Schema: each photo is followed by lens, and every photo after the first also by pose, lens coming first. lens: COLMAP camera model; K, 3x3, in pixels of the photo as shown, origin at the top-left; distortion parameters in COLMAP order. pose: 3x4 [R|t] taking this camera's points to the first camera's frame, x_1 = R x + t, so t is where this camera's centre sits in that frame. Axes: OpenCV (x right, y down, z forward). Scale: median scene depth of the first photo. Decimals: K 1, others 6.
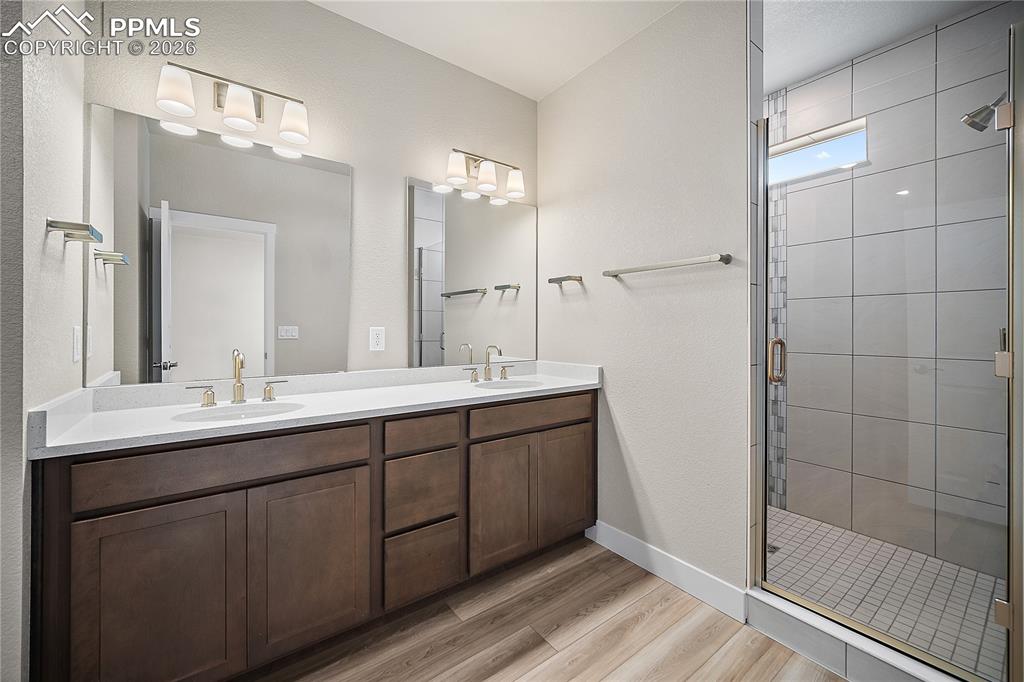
lens RADIAL K [[417.6, 0, 517.6], [0, 417.6, 326.4], [0, 0, 1]] dist [-0.004880, -0.001096]
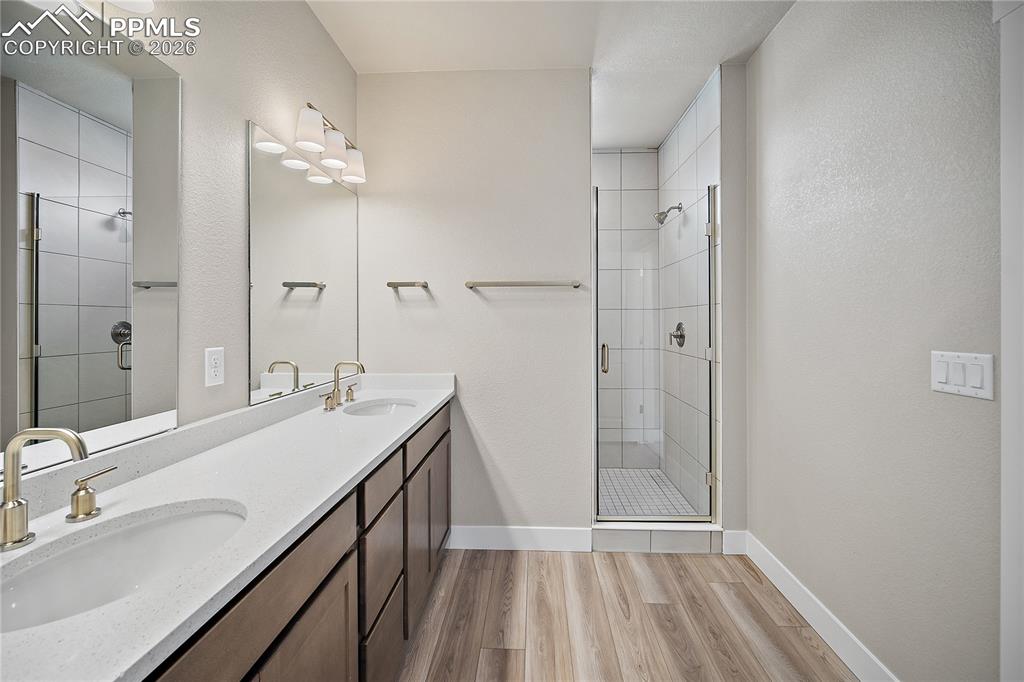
lens RADIAL K [[417.6, 0, 523.5], [0, 417.6, 317.0], [0, 0, 1]] dist [-0.004880, -0.001096]
pose [[0.624338, 0.004512, 0.781141, -0.540985], [-0.002631, 0.999990, -0.003673, -0.043931], [-0.781150, 0.000238, 0.624344, 0.252187]]
